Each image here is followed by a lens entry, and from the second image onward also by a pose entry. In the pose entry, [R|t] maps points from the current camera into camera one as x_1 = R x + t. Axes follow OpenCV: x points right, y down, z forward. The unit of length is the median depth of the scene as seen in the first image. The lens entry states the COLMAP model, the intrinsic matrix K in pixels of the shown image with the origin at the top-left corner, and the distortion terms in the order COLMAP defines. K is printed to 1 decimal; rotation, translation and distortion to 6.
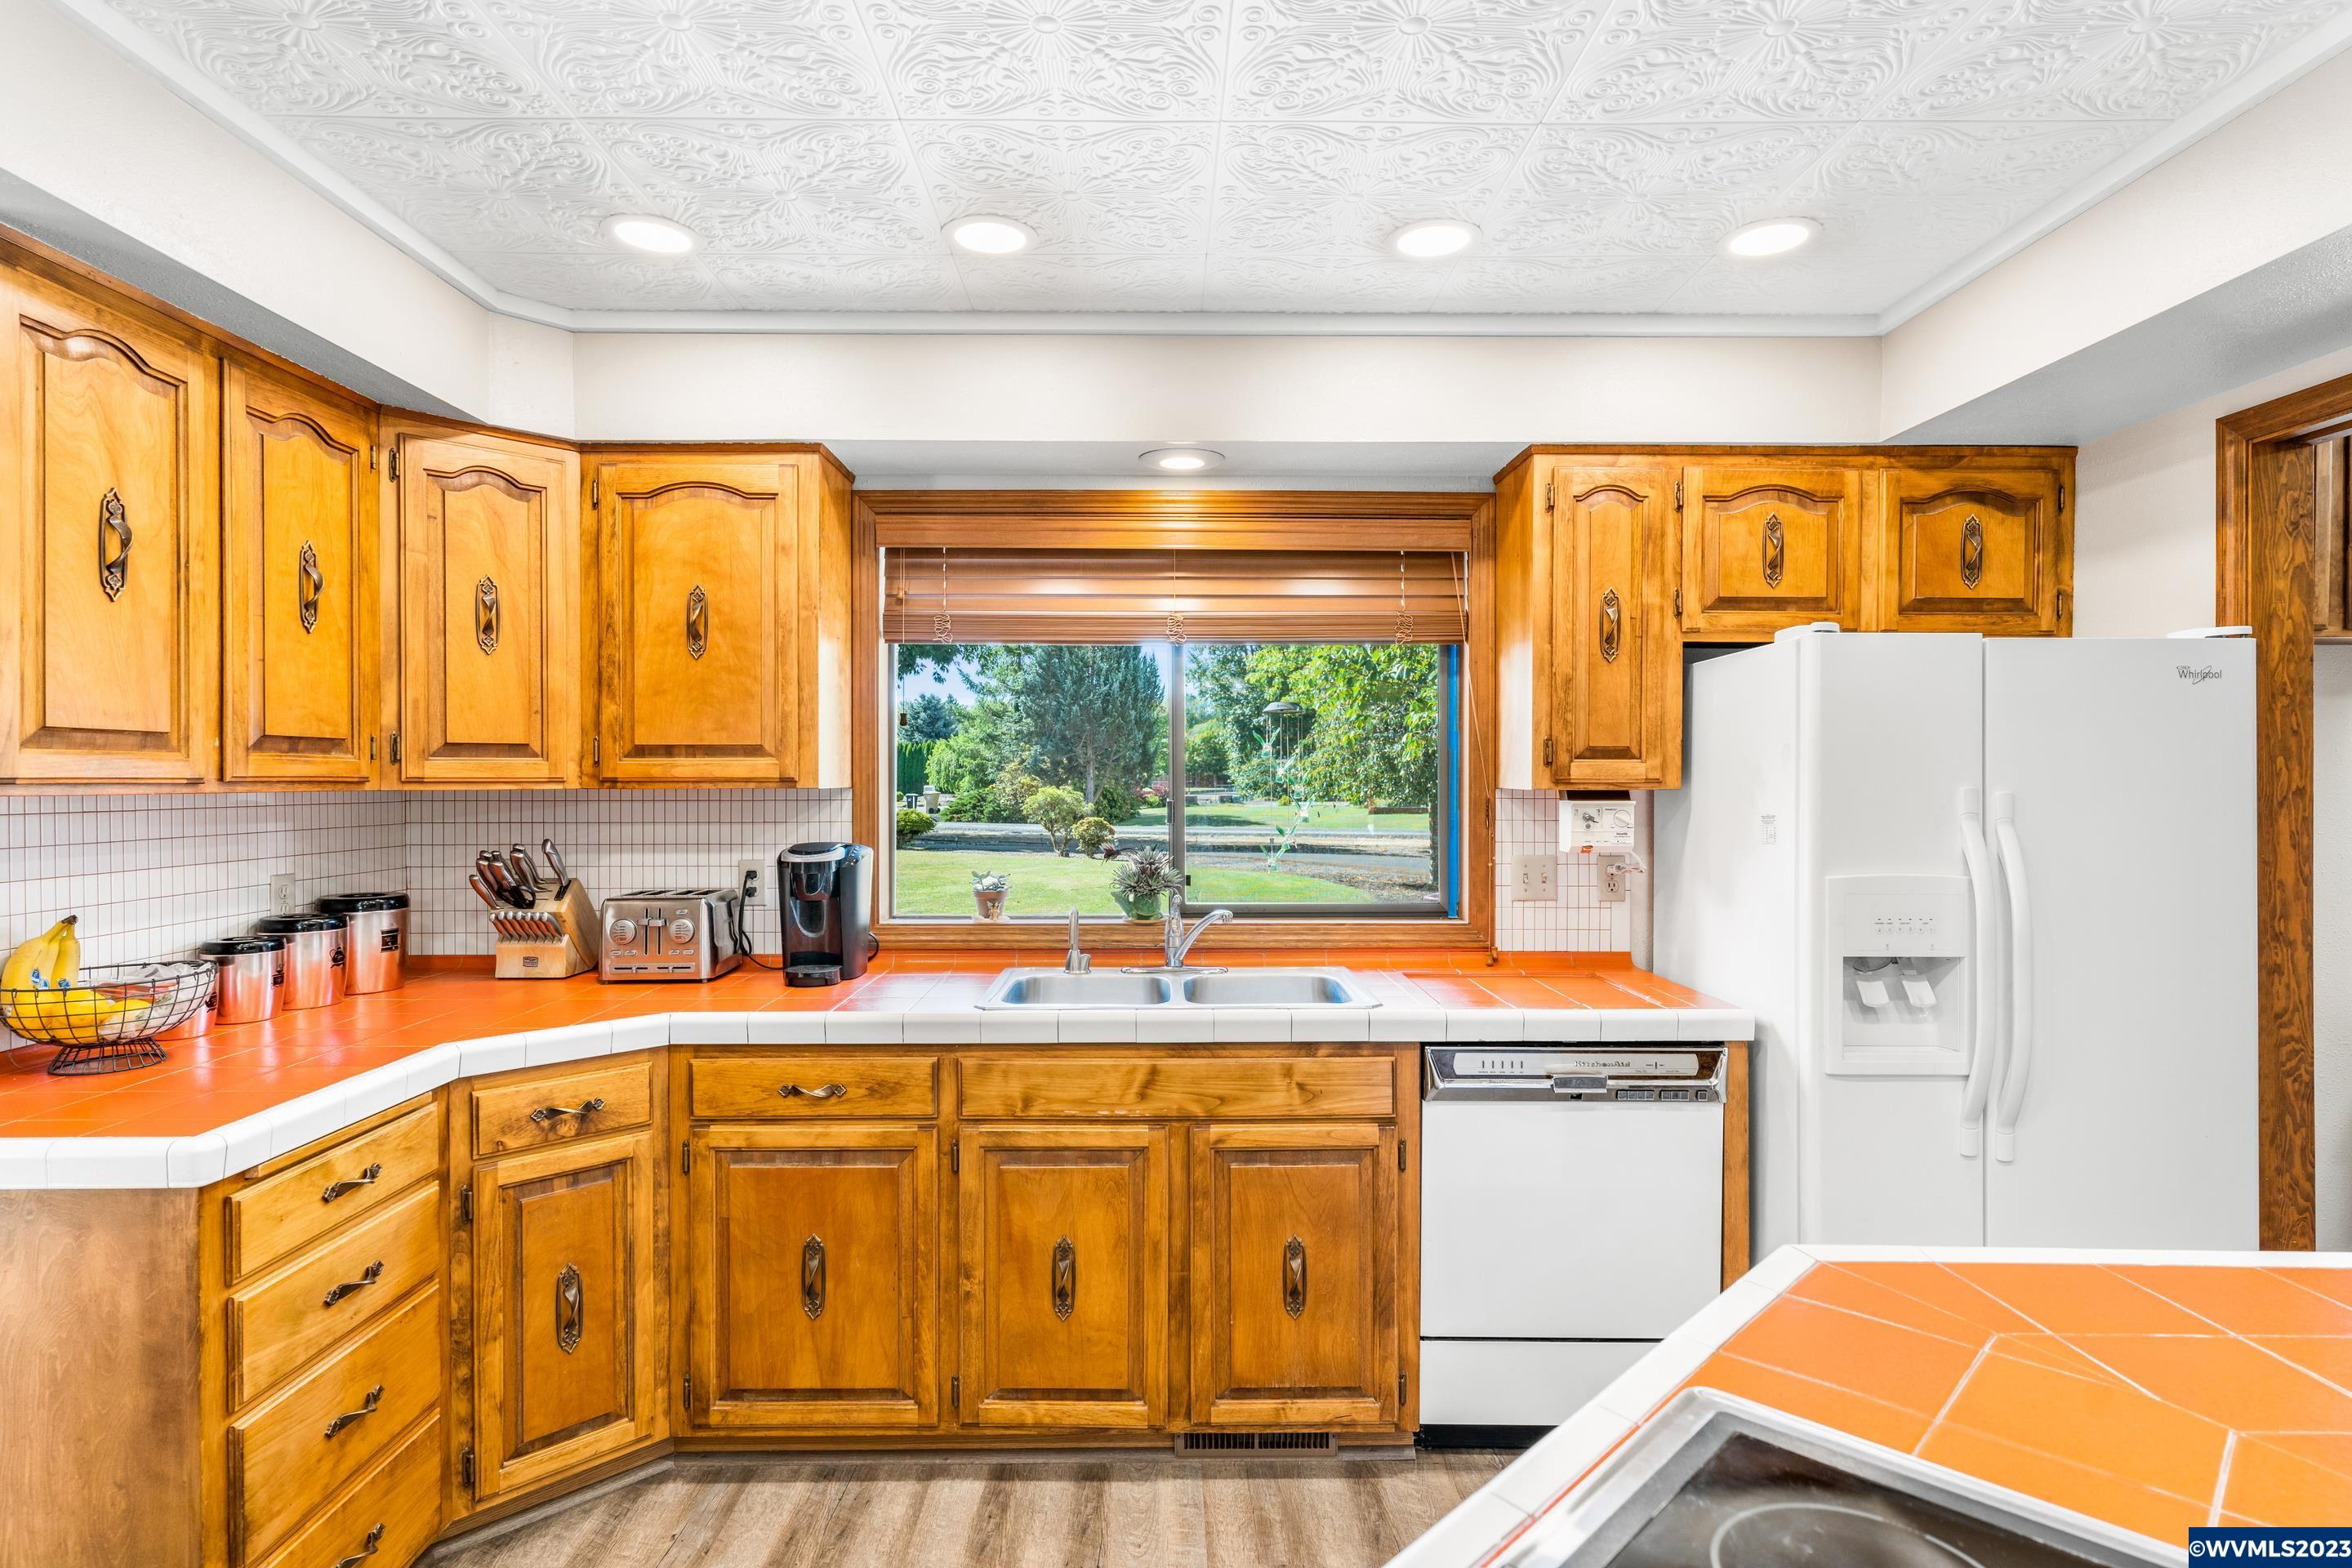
lens RADIAL K [[1263.7, 0, 1173.5], [0, 1263.7, 789.3], [0, 0, 1]] dist [0.001502, 0.001265]
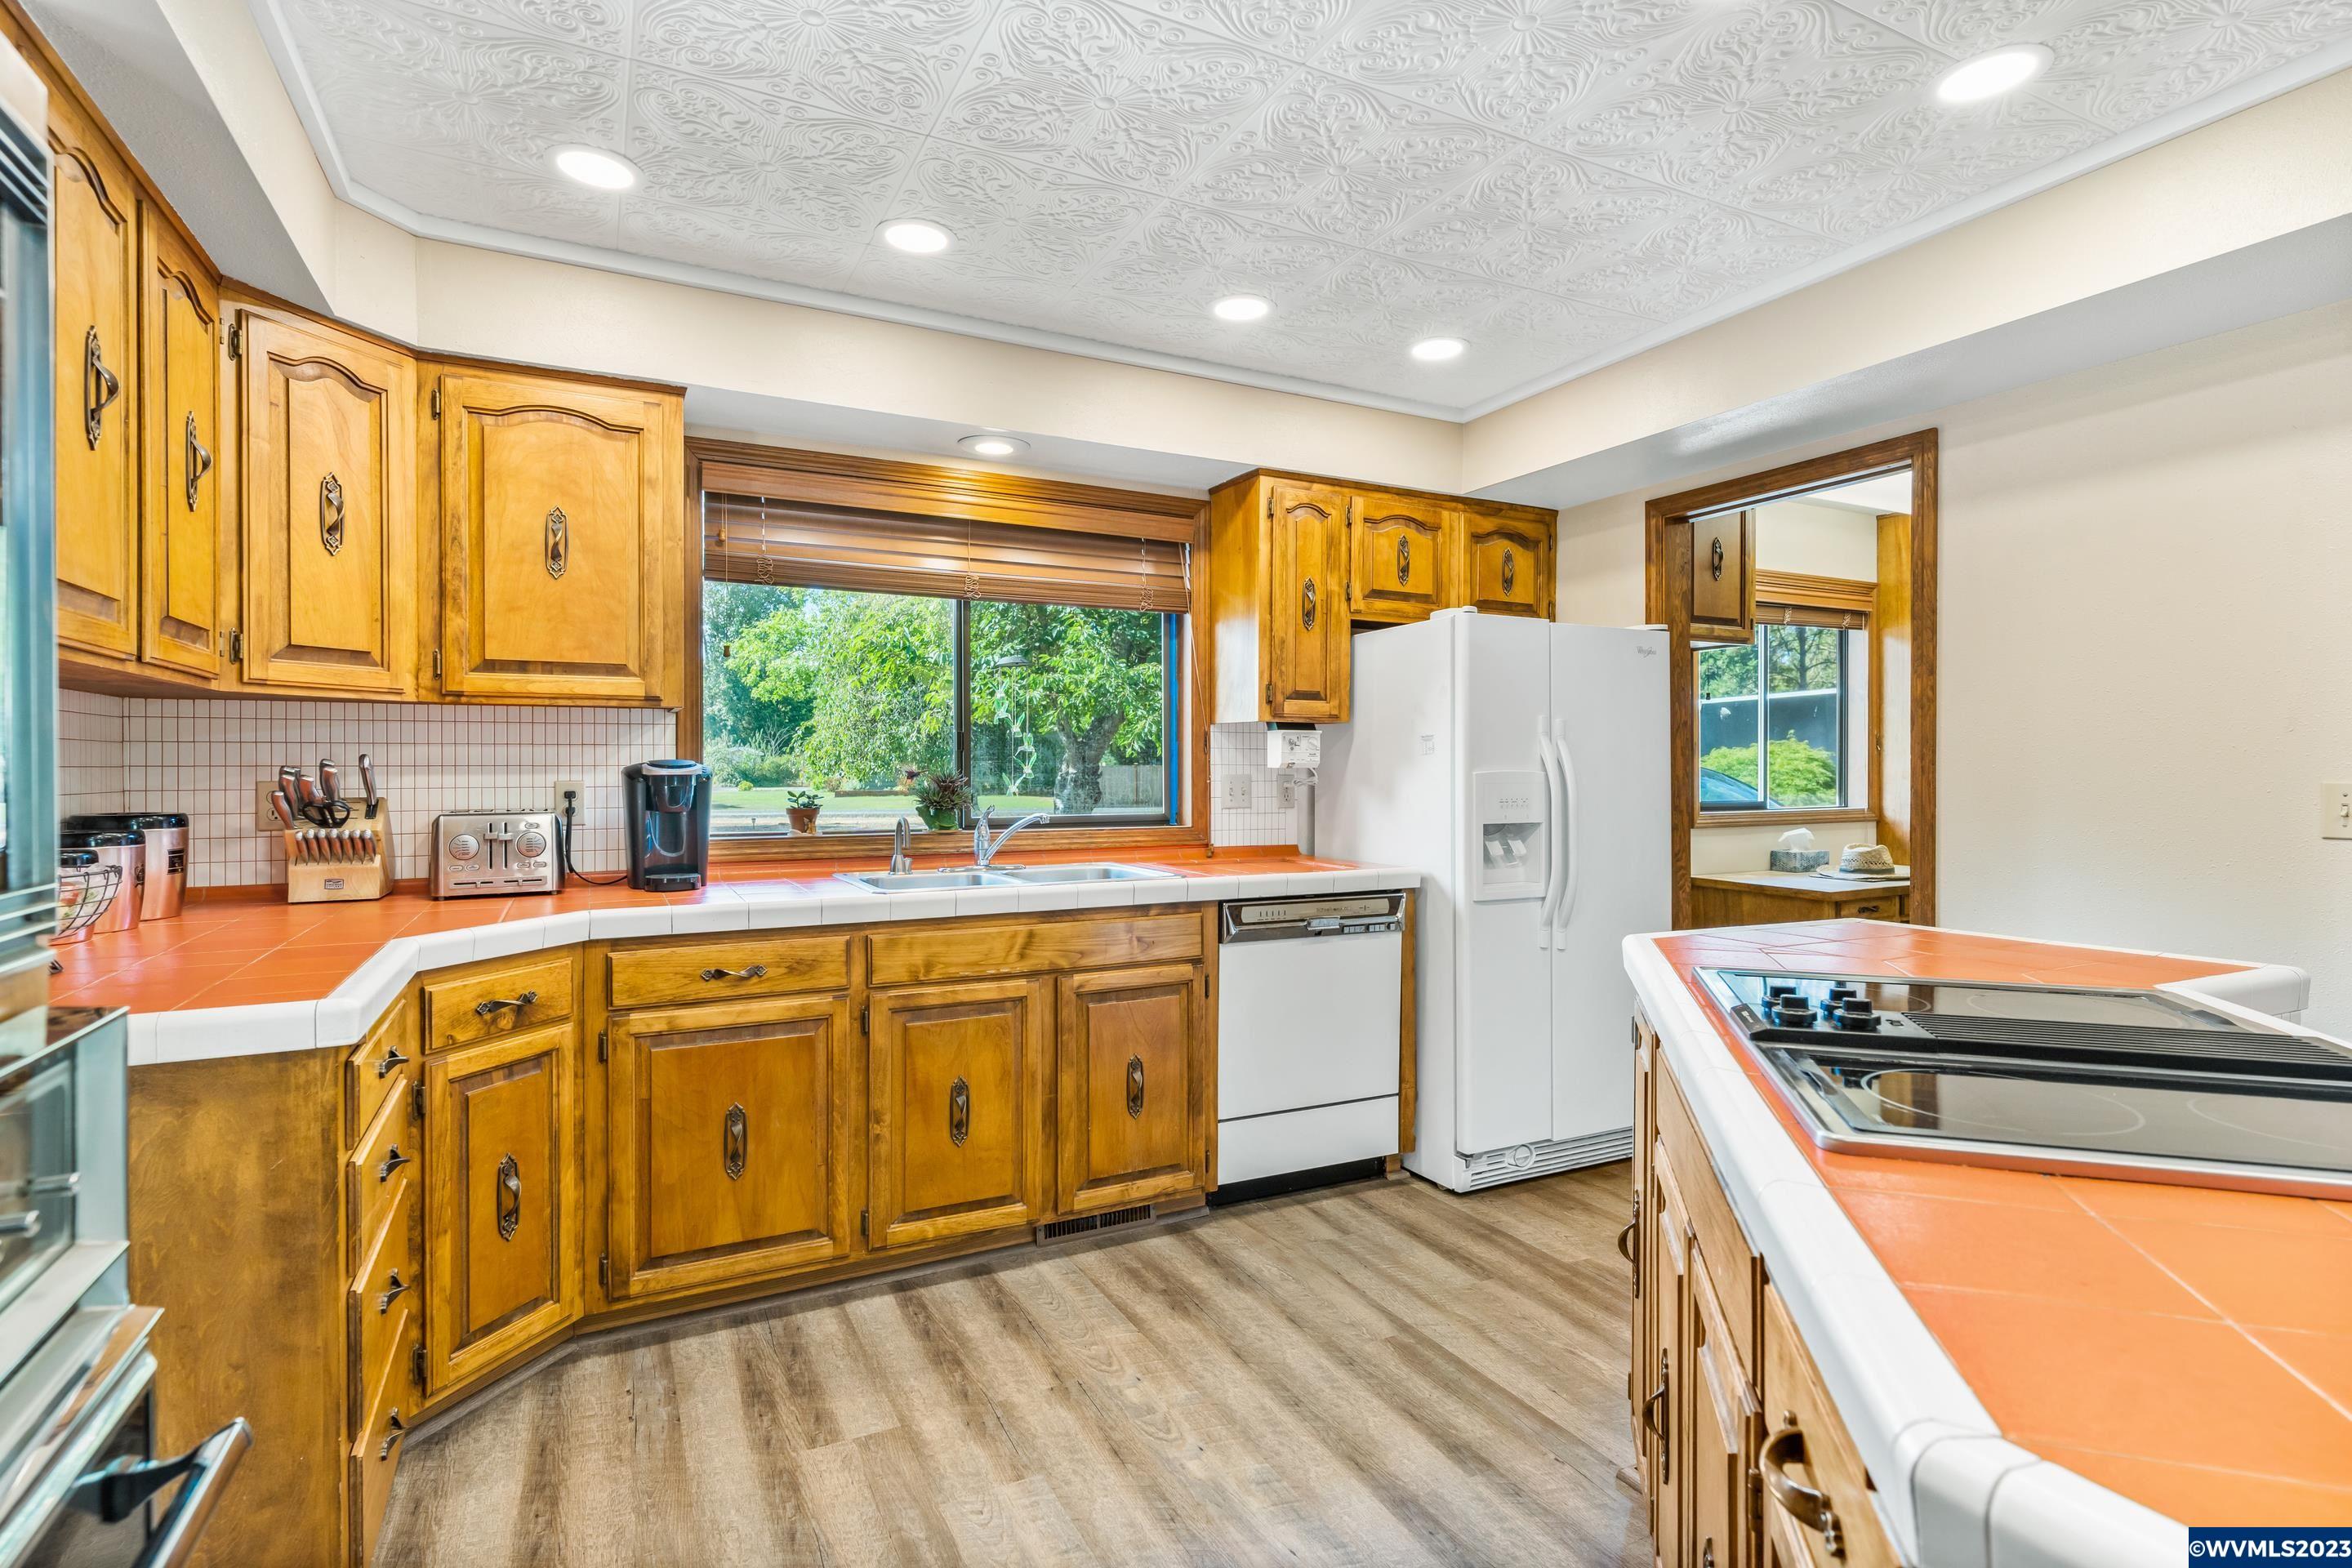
lens RADIAL K [[1144.5, 0, 1177.8], [0, 1144.5, 775.1], [0, 0, 1]] dist [0.002148, 0.000524]
pose [[0.893402, -0.000781, 0.449258, -0.385026], [0.002054, 0.999995, -0.002345, 0.067681], [-0.449254, 0.003018, 0.893399, -0.069254]]
